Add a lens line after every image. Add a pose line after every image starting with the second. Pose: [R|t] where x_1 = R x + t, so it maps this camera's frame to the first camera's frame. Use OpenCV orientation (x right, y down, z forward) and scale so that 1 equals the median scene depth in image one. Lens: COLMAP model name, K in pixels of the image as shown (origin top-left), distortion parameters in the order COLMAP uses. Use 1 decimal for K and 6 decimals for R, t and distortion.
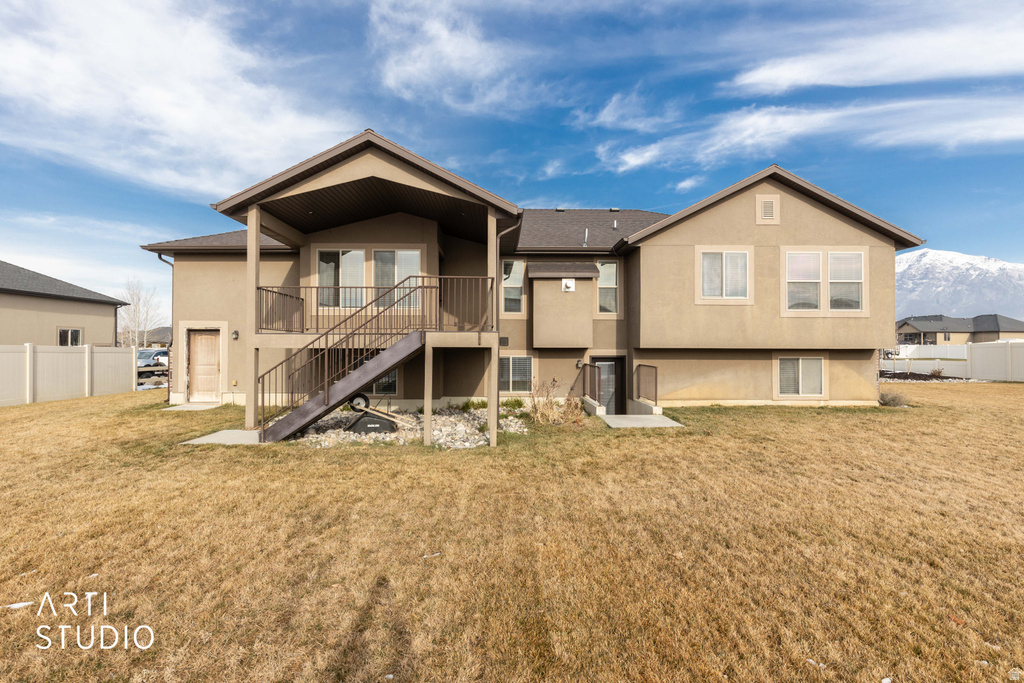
lens RADIAL K [[441.5, 0, 511.9], [0, 441.5, 334.9], [0, 0, 1]] dist [0.003118, -0.001338]
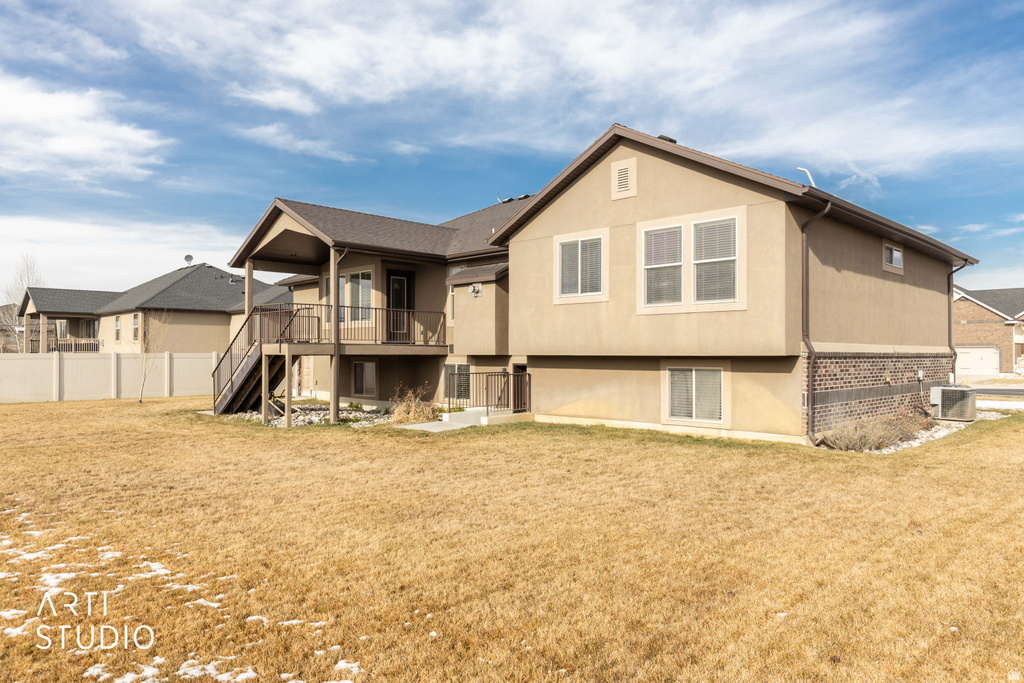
lens RADIAL K [[707.4, 0, 490.8], [0, 707.4, 339.4], [0, 0, 1]] dist [-0.008451, 0.004688]
pose [[0.685767, -0.016092, -0.727643, 1.269341], [0.012678, 0.999868, -0.010165, 0.011745], [0.727710, -0.002254, 0.685881, -0.038041]]
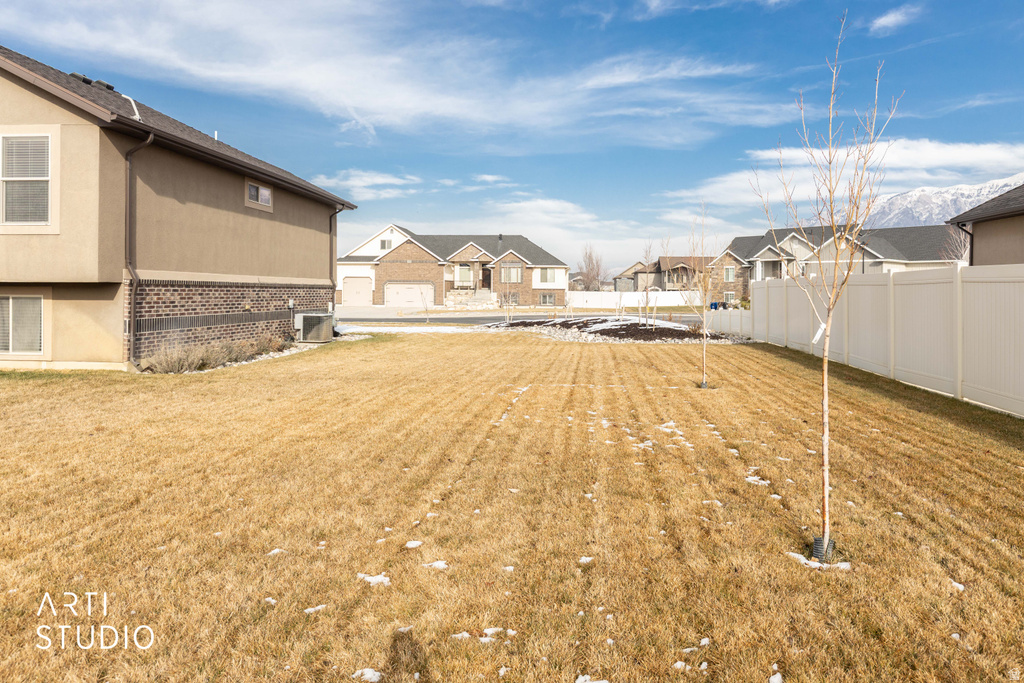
lens RADIAL K [[726.9, 0, 535.8], [0, 726.9, 296.8], [0, 0, 1]] dist [0.001236, -0.004458]
pose [[0.995921, 0.004748, -0.090106, 1.532639], [-0.002582, 0.999705, 0.024144, 0.024122], [0.090194, -0.023813, 0.995639, -0.010486]]
